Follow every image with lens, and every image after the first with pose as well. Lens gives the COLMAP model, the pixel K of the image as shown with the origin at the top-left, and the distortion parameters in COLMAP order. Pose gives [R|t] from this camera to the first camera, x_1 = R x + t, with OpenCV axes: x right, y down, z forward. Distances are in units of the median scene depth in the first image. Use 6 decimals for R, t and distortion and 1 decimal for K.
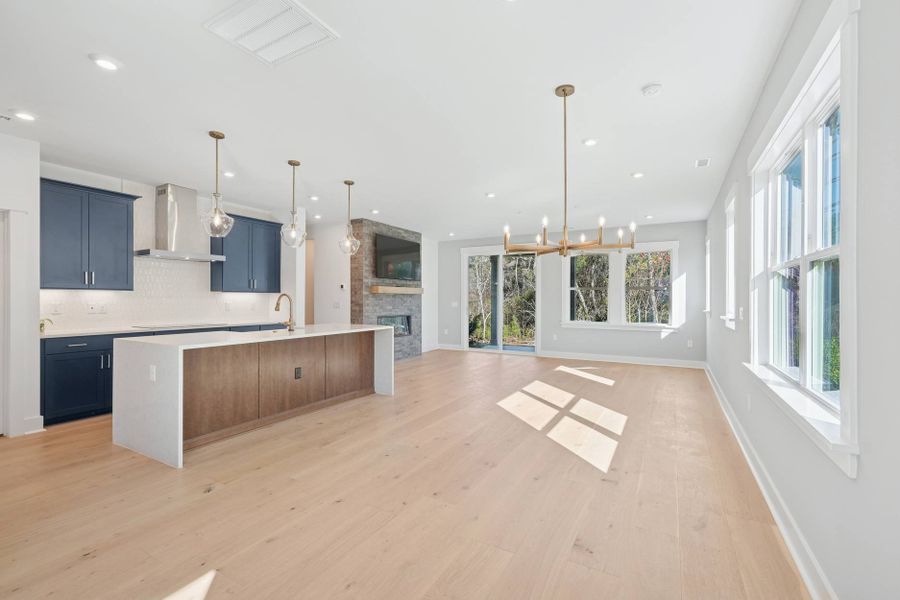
lens RADIAL K [[397.5, 0, 451.4], [0, 397.5, 302.5], [0, 0, 1]] dist [-0.012061, 0.006259]
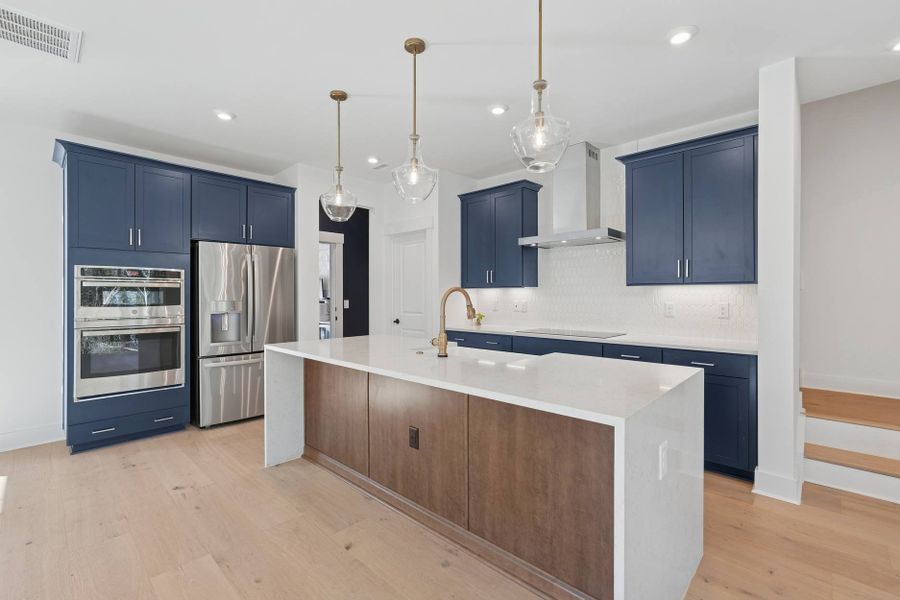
lens RADIAL K [[397.5, 0, 449.3], [0, 397.5, 297.7], [0, 0, 1]] dist [-0.012061, 0.006259]
pose [[-0.246736, 0.002828, -0.969079, 0.079293], [-0.007935, 0.999956, 0.004939, -0.008188], [0.969050, 0.008908, -0.246702, 0.807418]]
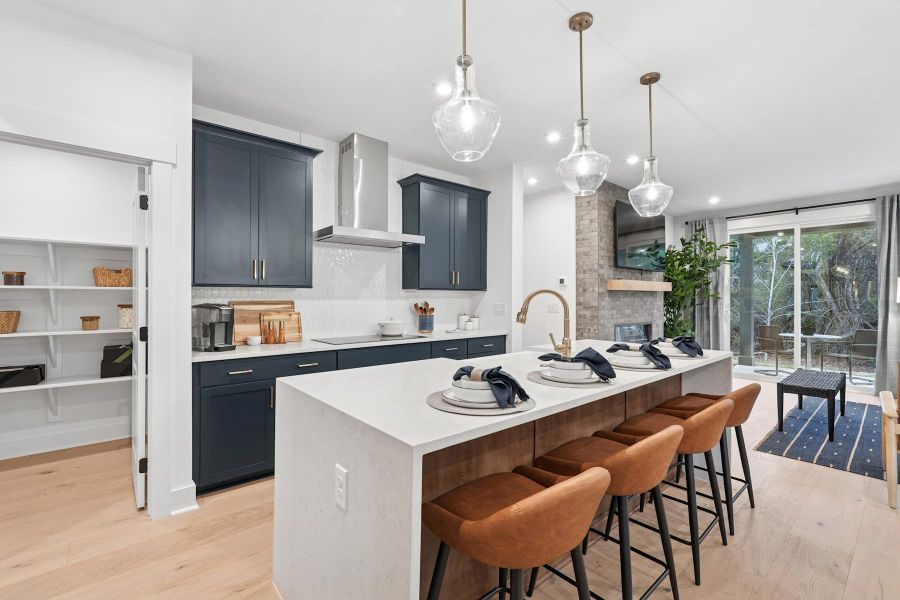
lens RADIAL K [[397.5, 0, 448.5], [0, 397.5, 300.6], [0, 0, 1]] dist [-0.012061, 0.006259]
pose [[0.936987, -0.000460, -0.349363, -0.260994], [-0.000651, 0.999995, -0.003062, -0.004539], [0.349363, 0.003097, 0.936982, 0.334086]]
